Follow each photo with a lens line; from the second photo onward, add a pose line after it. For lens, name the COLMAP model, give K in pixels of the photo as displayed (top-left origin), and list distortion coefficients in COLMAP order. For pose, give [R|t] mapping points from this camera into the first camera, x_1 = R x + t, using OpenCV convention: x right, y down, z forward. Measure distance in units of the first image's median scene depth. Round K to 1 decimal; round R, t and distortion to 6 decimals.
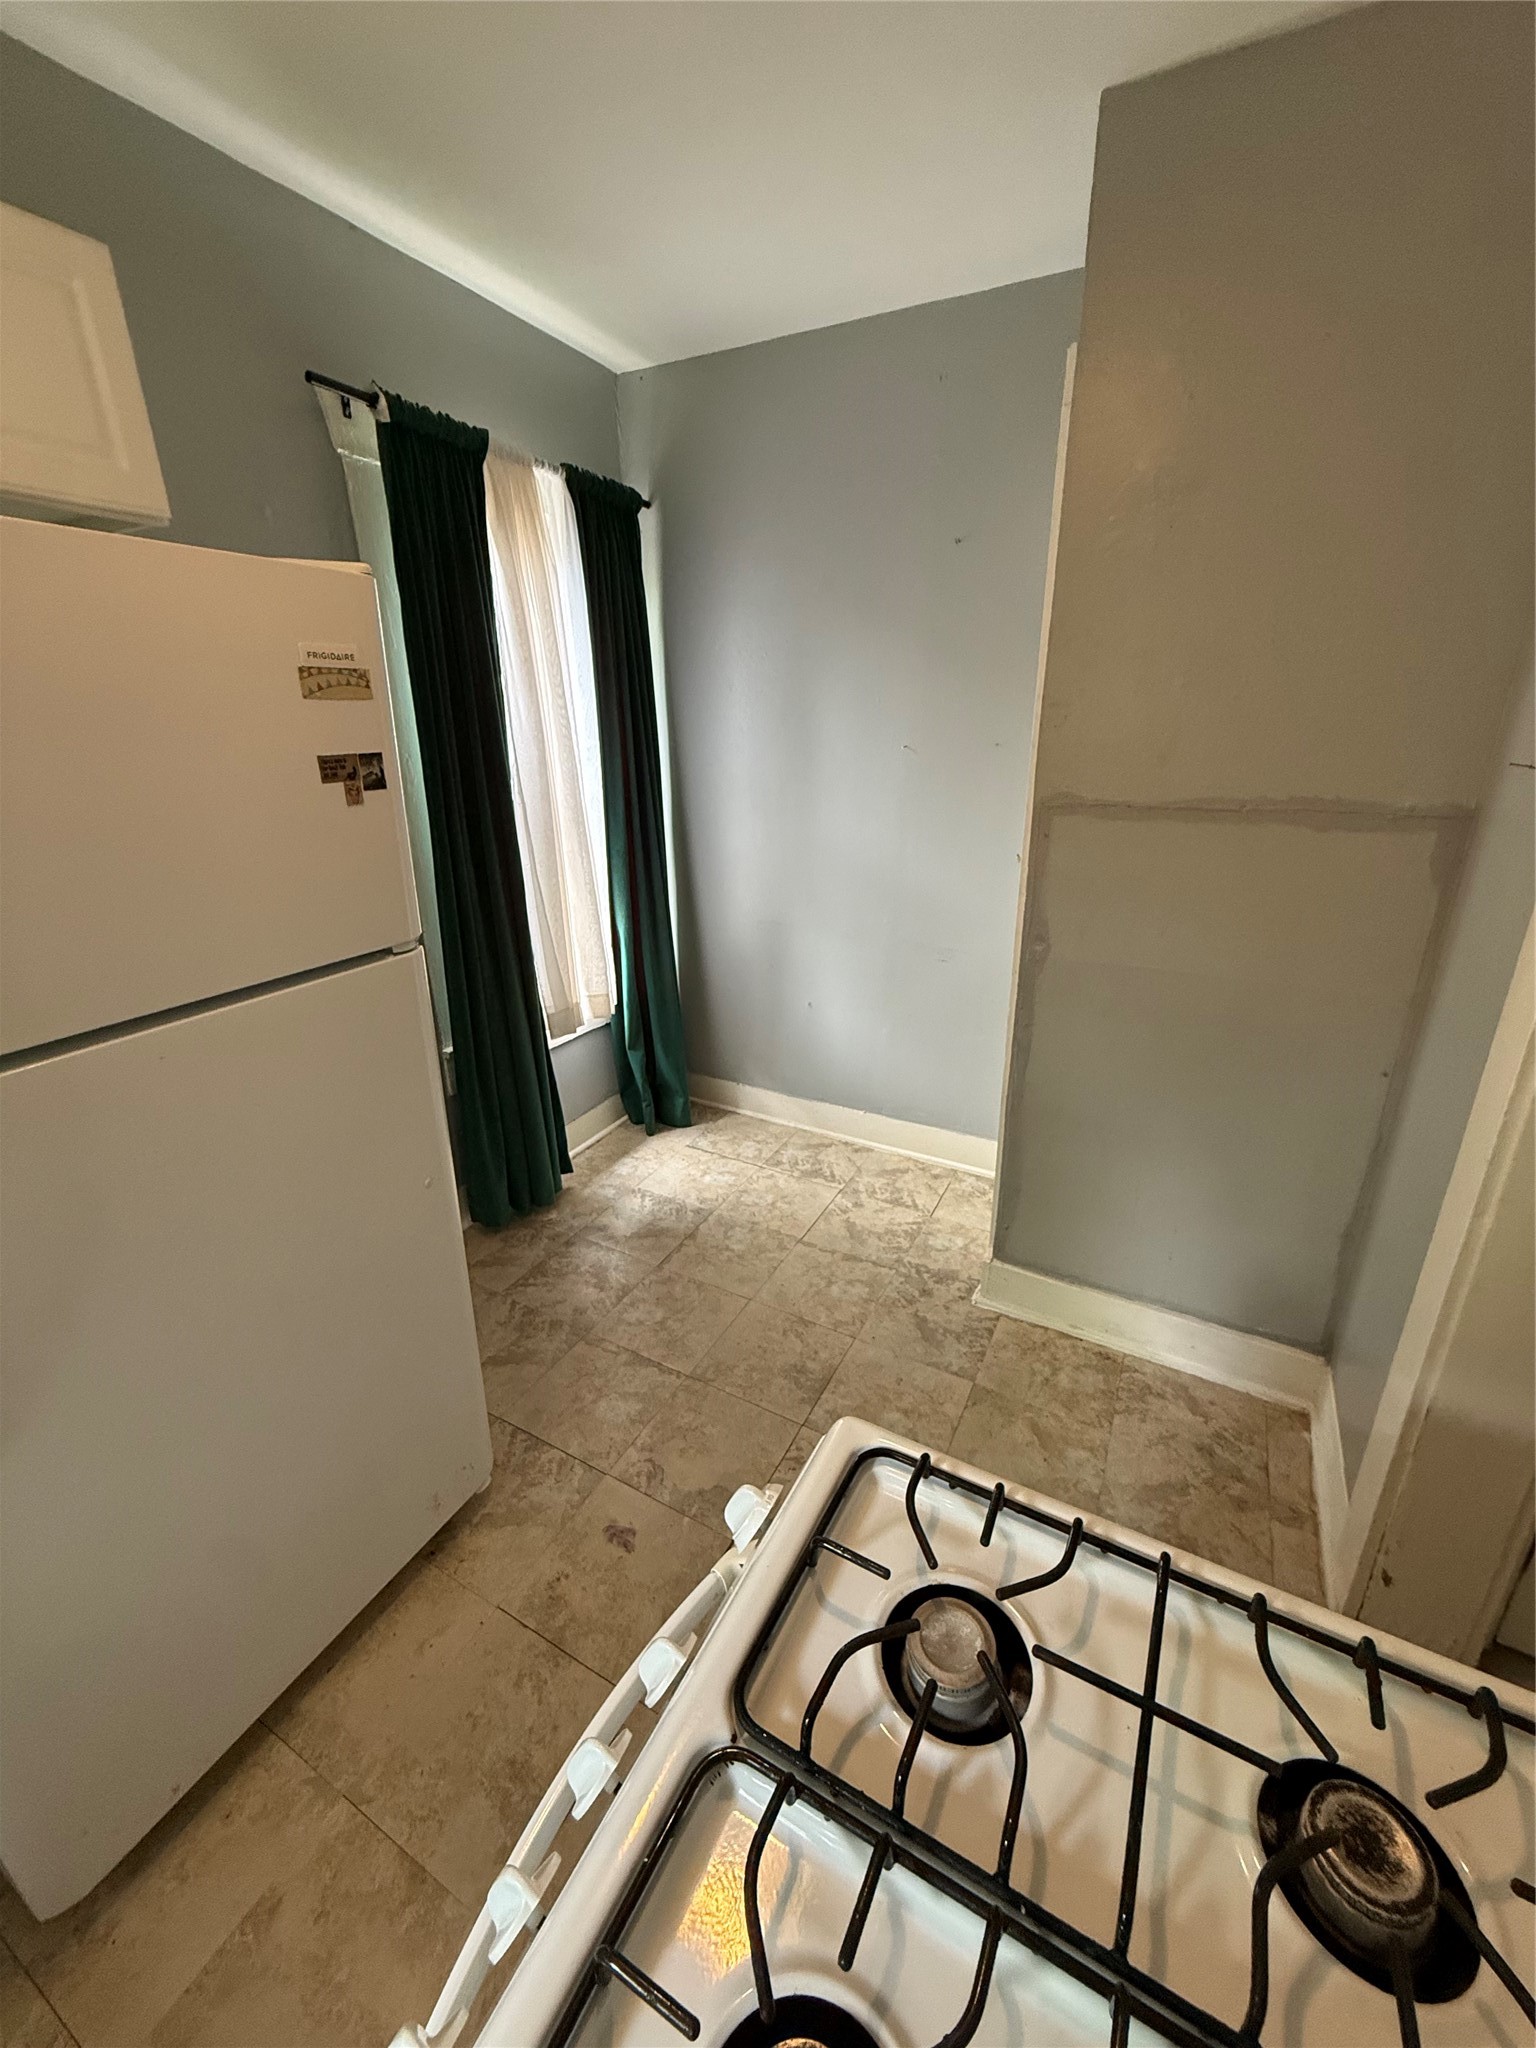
lens RADIAL K [[835.1, 0, 764.5], [0, 835.1, 1016.5], [0, 0, 1]] dist [-0.001882, 0.000380]
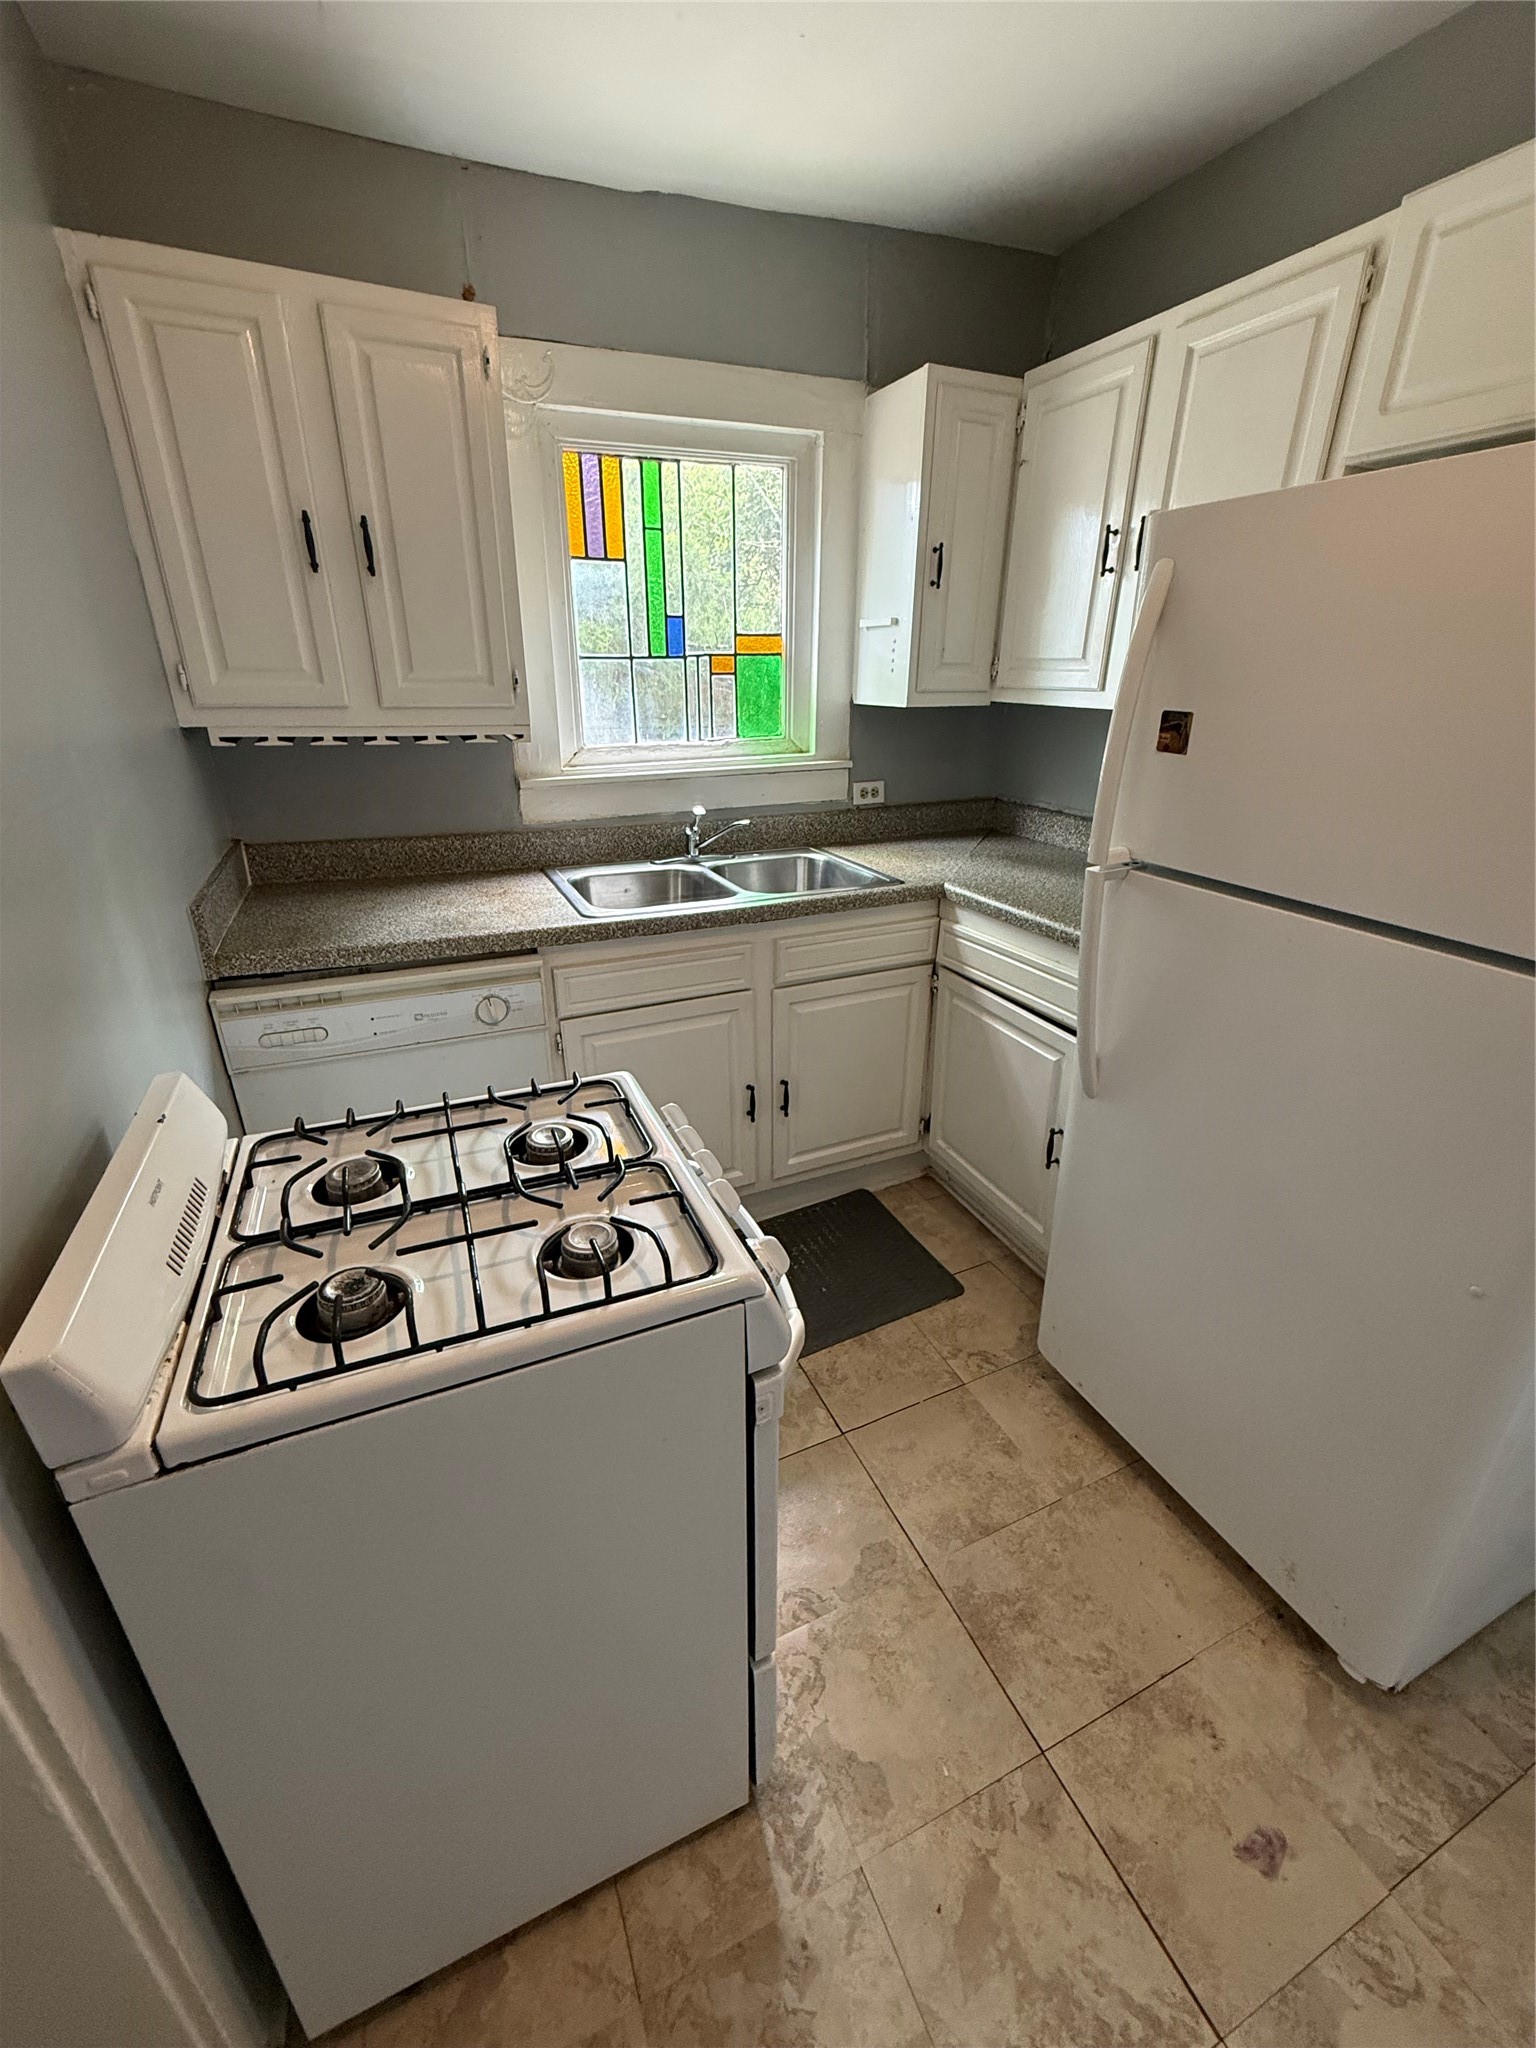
lens RADIAL K [[835.1, 0, 768.9], [0, 835.1, 1017.3], [0, 0, 1]] dist [-0.001882, 0.000380]
pose [[-0.611621, 0.317435, -0.724675, 0.425138], [-0.274564, 0.773882, 0.570720, -0.231223], [0.741980, 0.548034, -0.386167, 0.680791]]
